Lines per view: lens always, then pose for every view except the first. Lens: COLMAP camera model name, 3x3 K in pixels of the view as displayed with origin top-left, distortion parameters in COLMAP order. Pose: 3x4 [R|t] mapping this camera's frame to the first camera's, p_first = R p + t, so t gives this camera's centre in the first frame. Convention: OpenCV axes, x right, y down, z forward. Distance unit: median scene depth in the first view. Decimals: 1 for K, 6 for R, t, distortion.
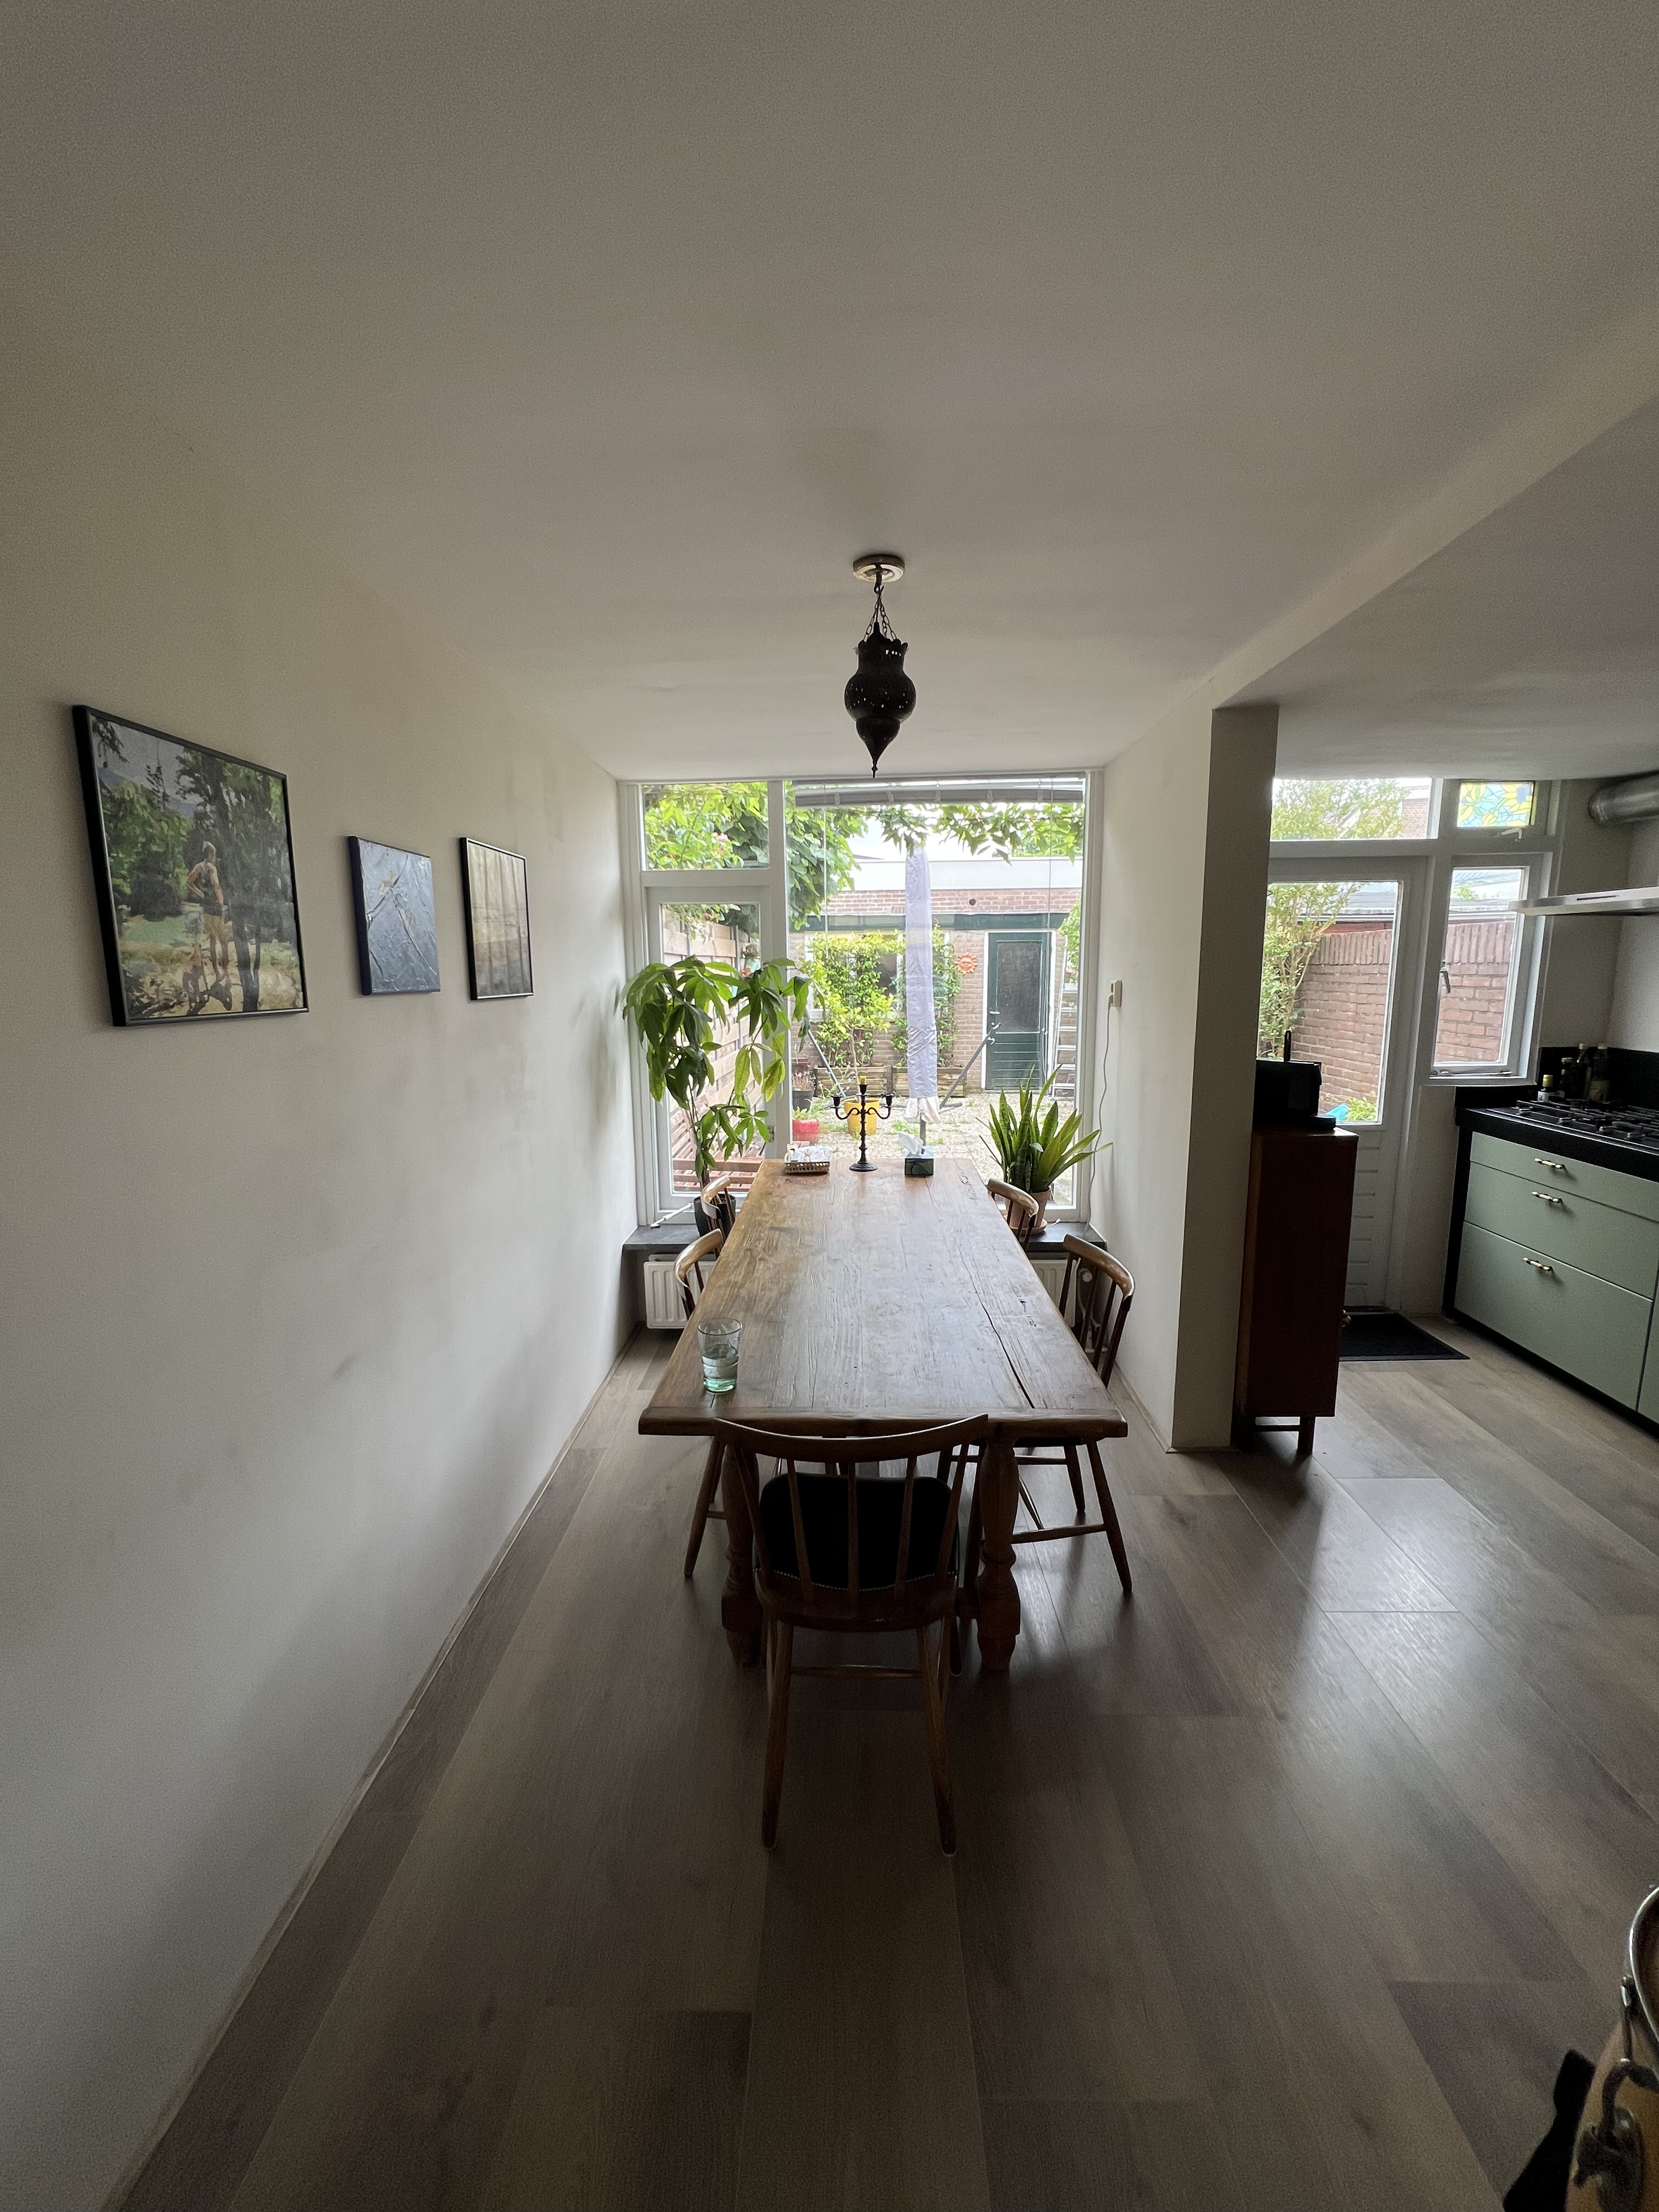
lens RADIAL K [[880.4, 0, 836.2], [0, 880.4, 1108.6], [0, 0, 1]] dist [-0.001783, 0.000391]
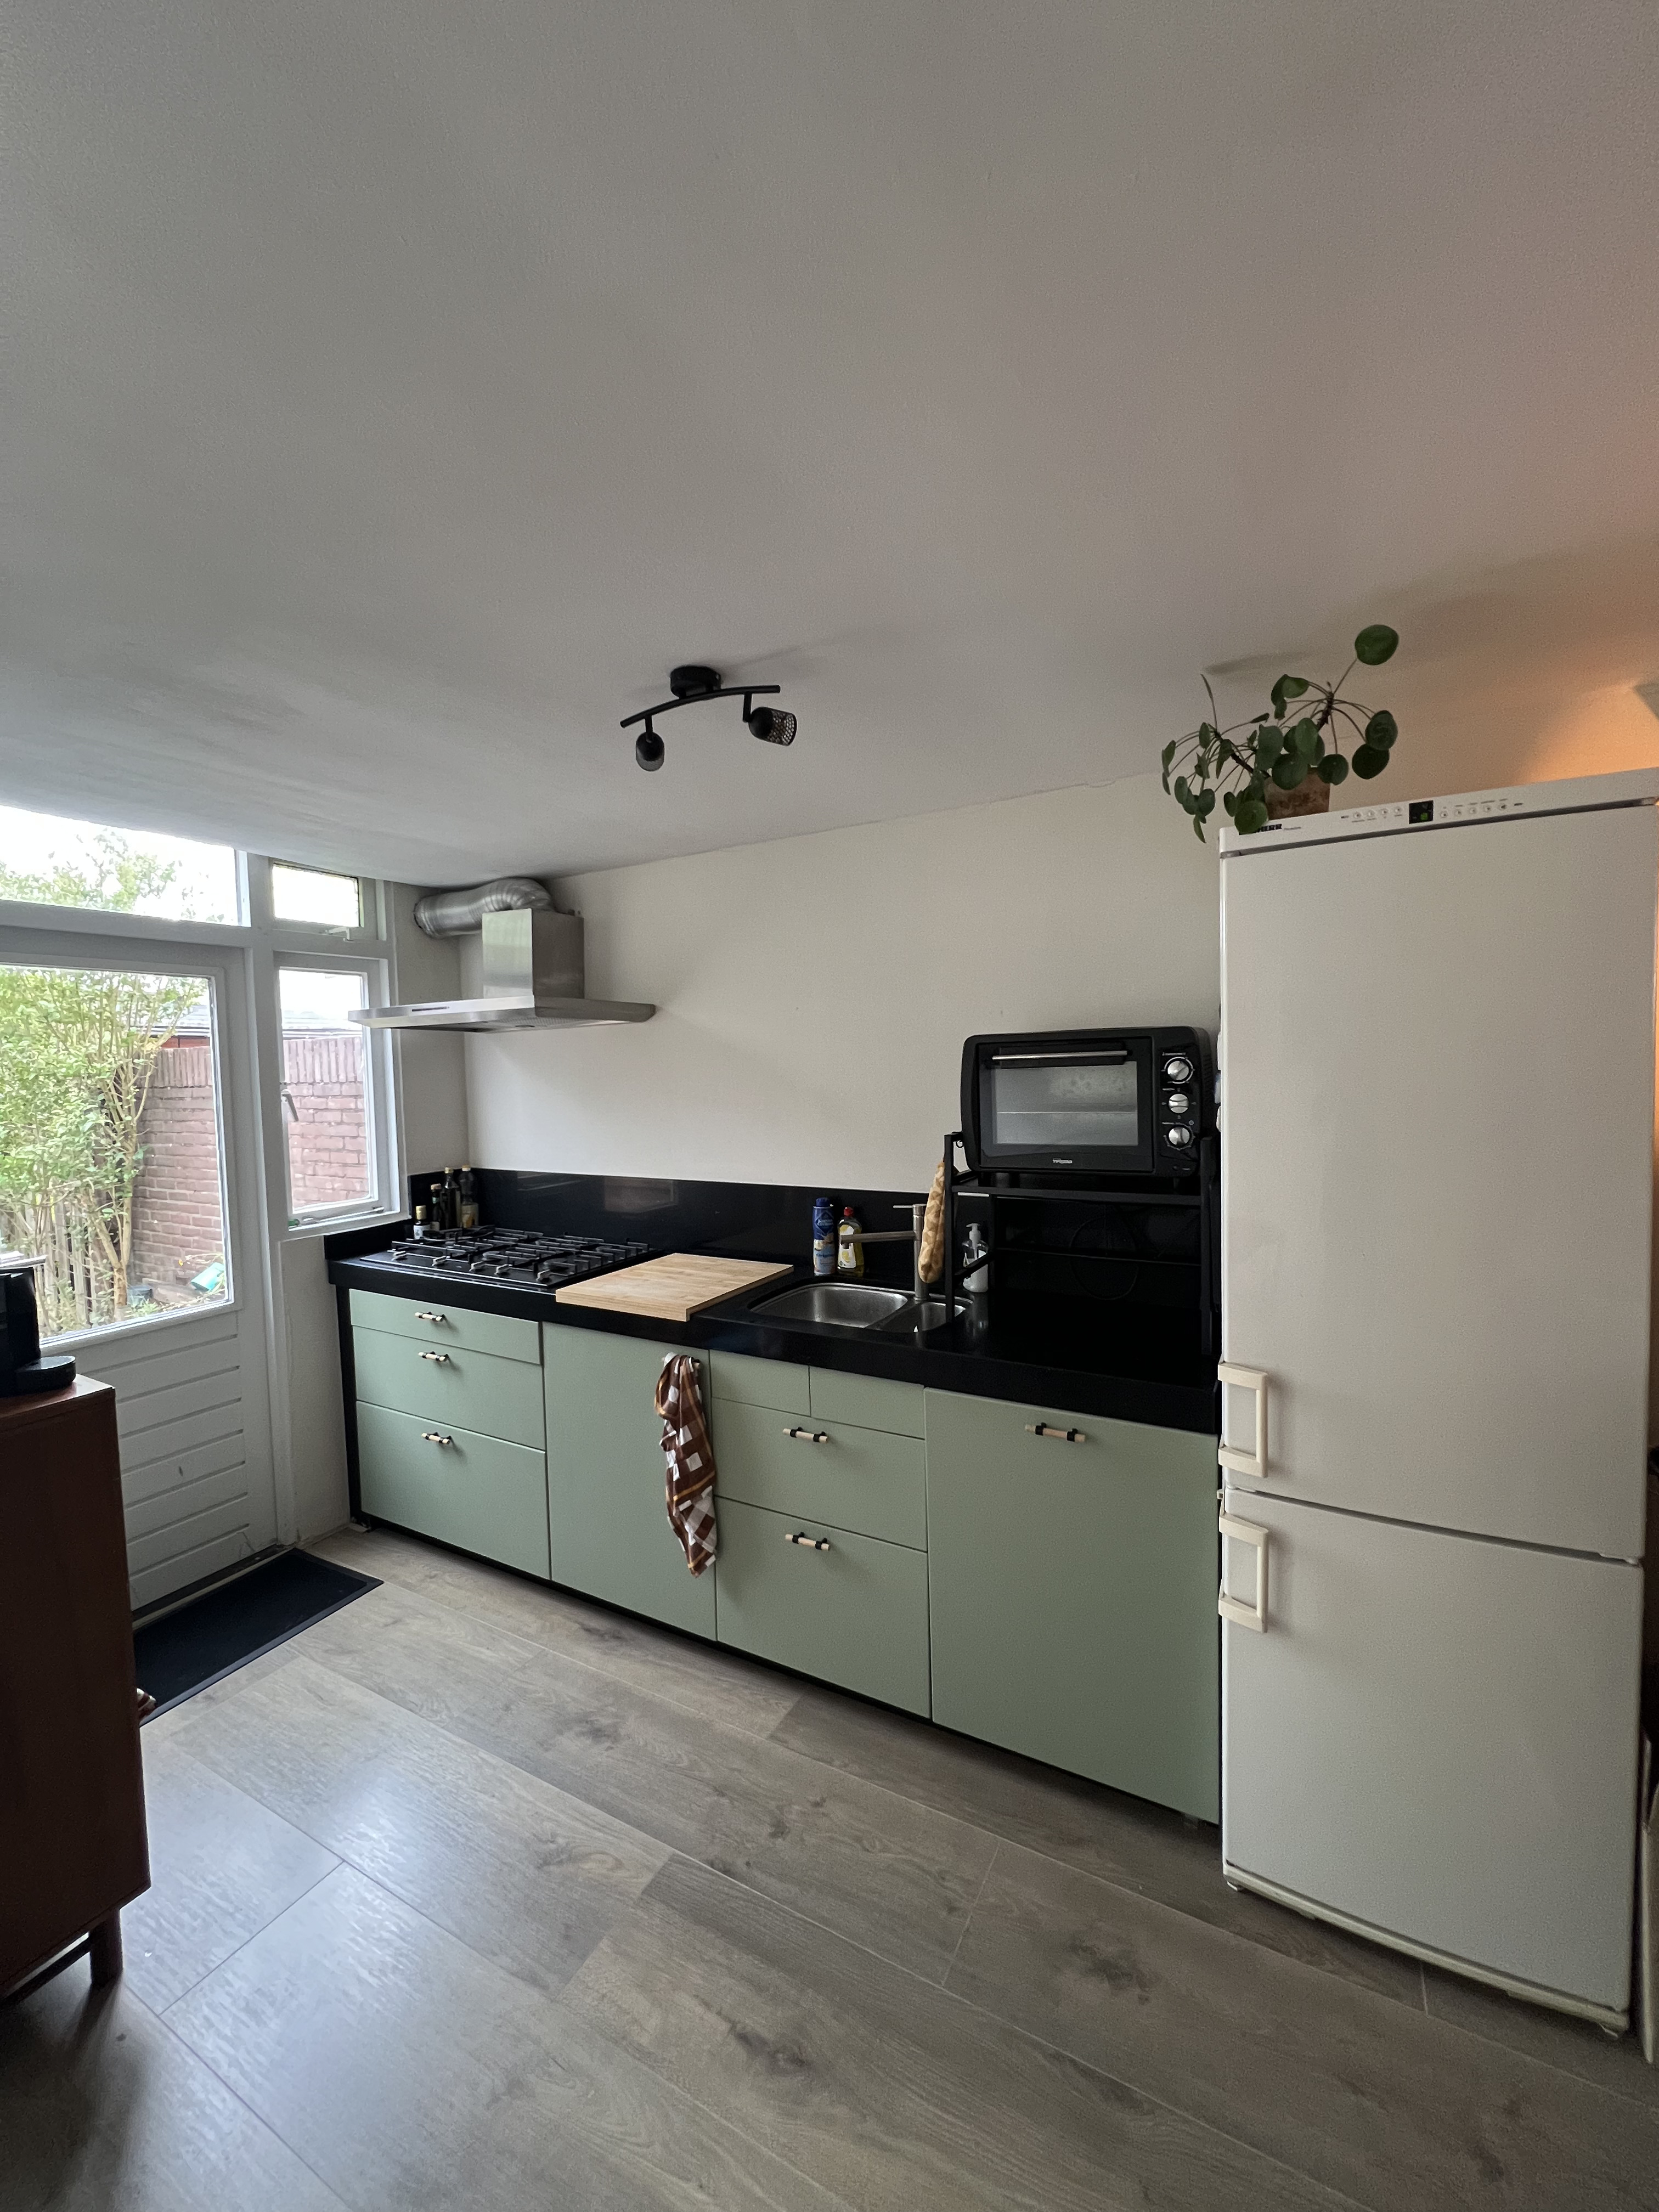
lens RADIAL K [[884.5, 0, 818.8], [0, 884.5, 1111.9], [0, 0, 1]] dist [-0.001845, 0.000346]
pose [[0.476589, -0.049122, 0.877753, 0.227403], [0.161935, 0.986258, -0.032731, -0.037997], [-0.864083, 0.157738, 0.477994, 0.216186]]
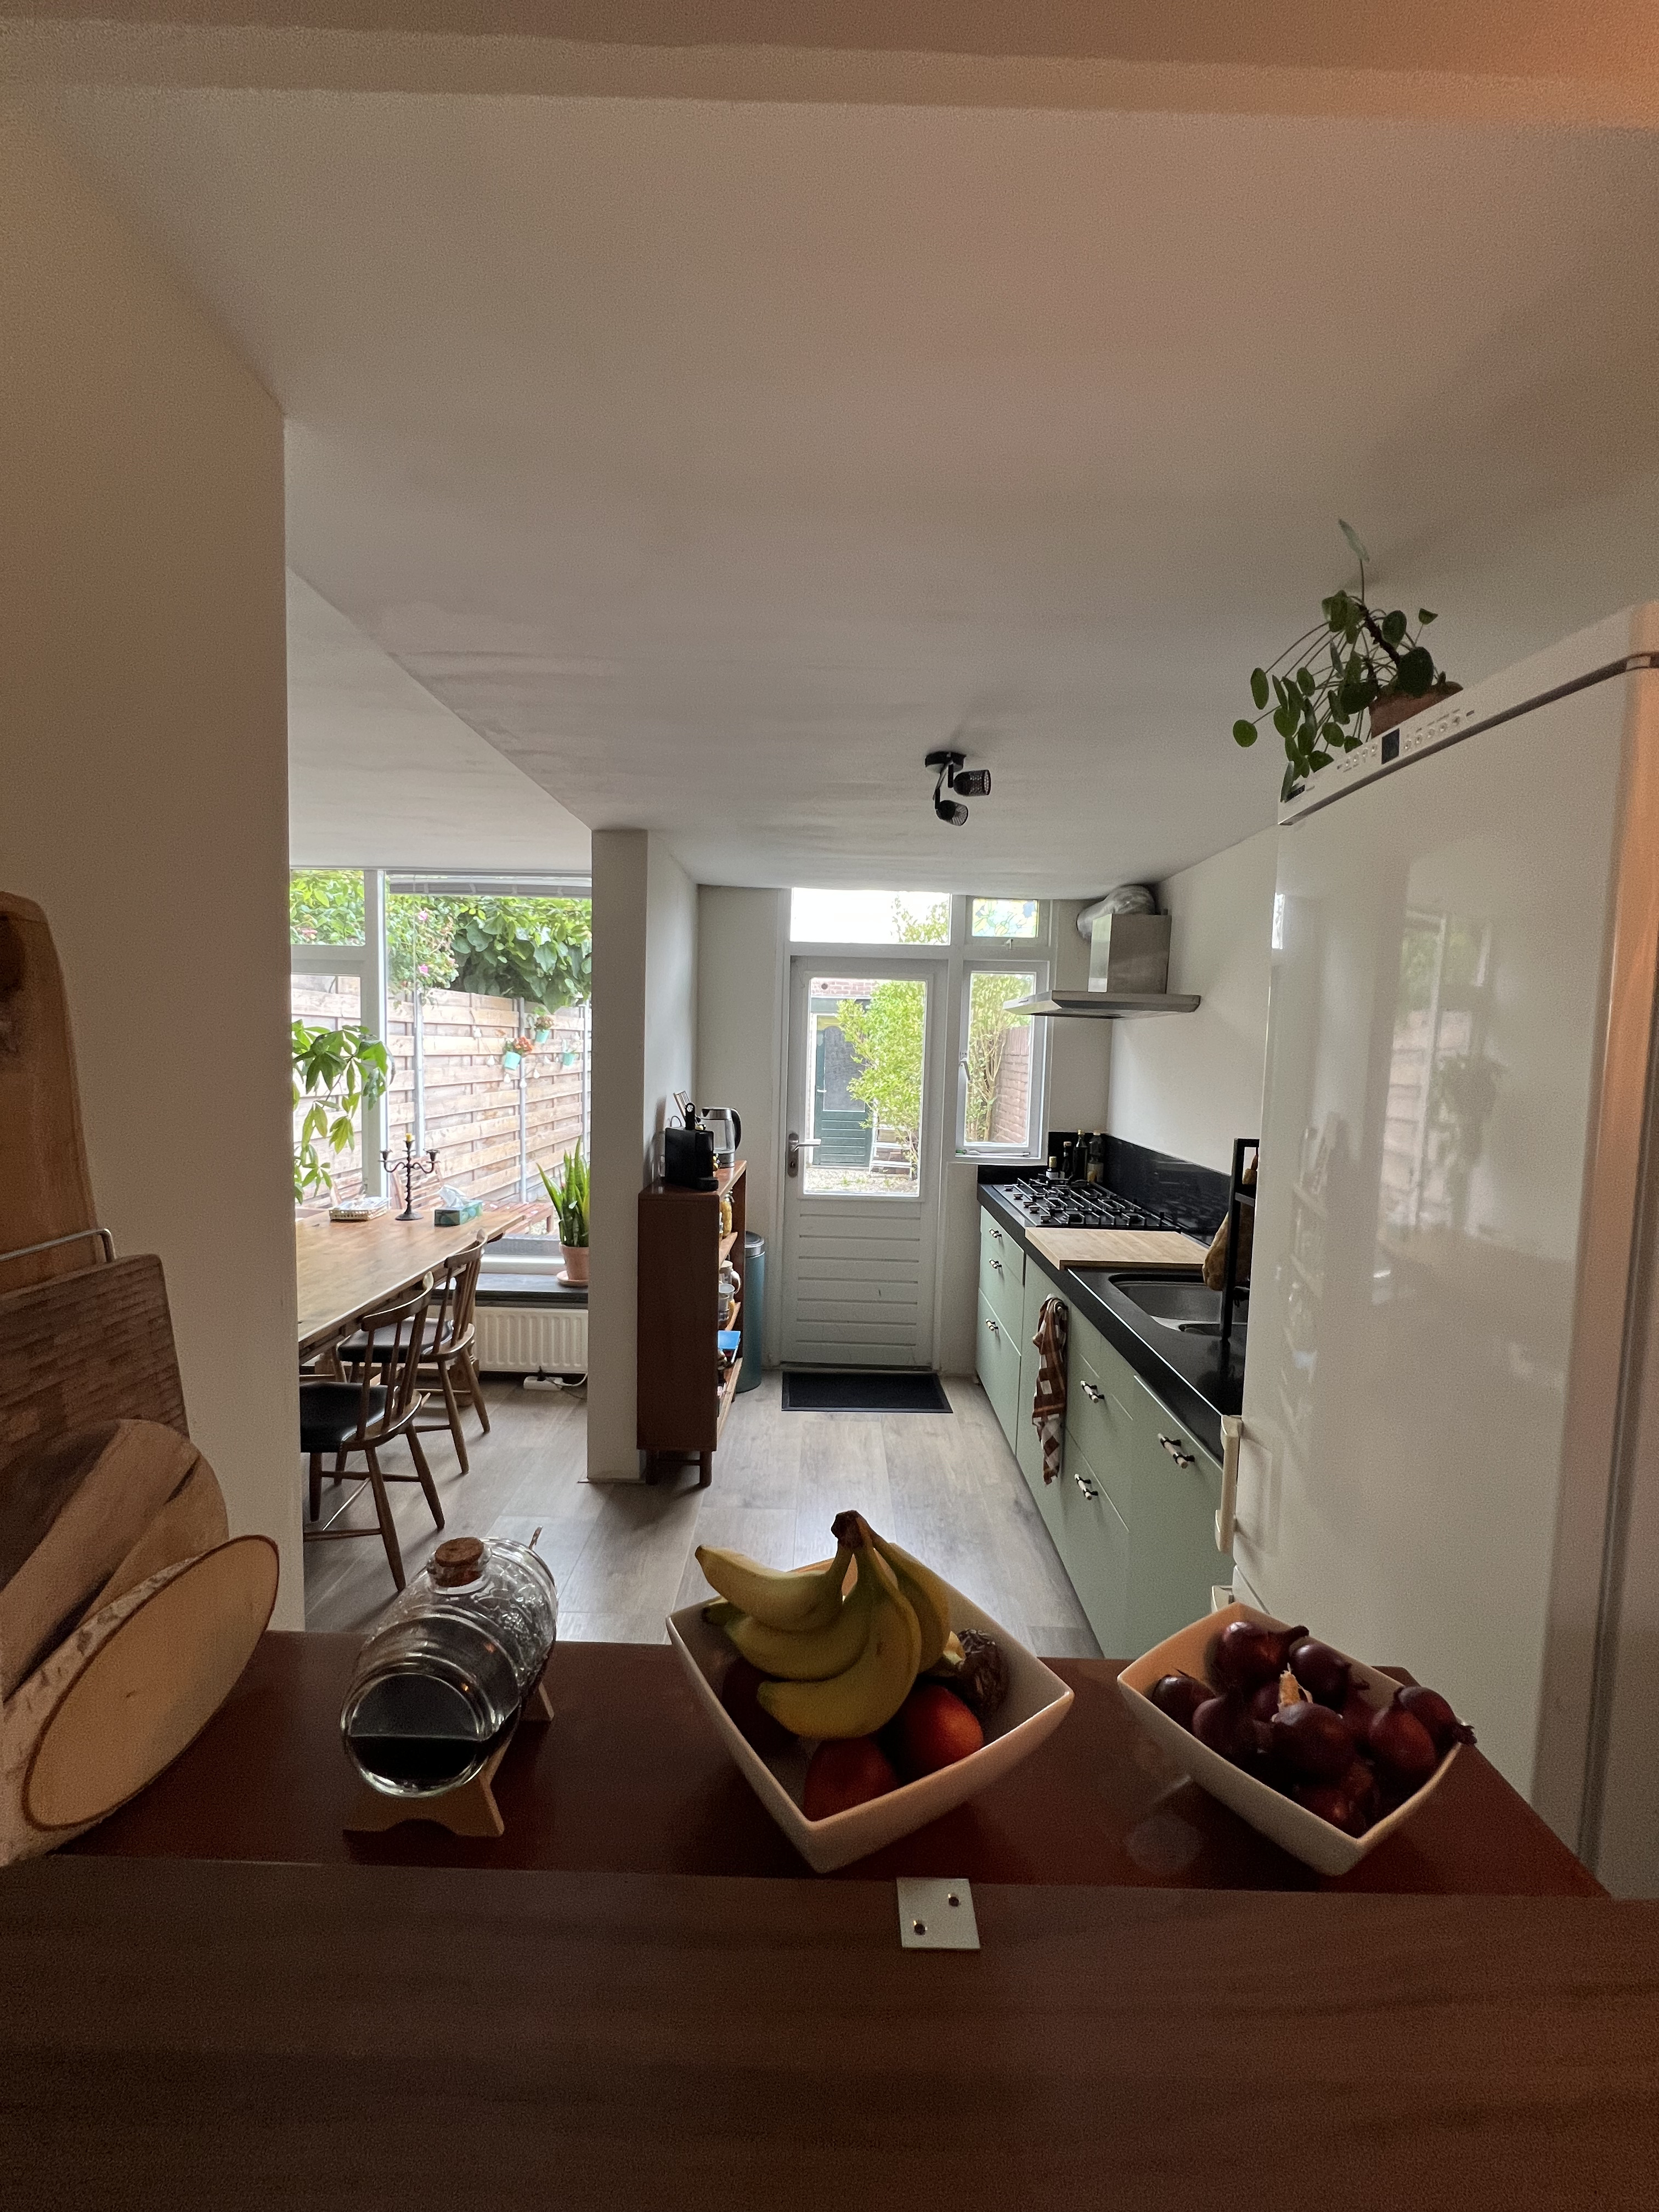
lens RADIAL K [[880.4, 0, 836.0], [0, 880.4, 1111.8], [0, 0, 1]] dist [-0.001783, 0.000391]
pose [[0.999022, 0.037639, 0.023192, 0.514839], [-0.035540, 0.995740, -0.085080, 0.009822], [-0.026295, 0.084173, 0.996104, -0.111645]]
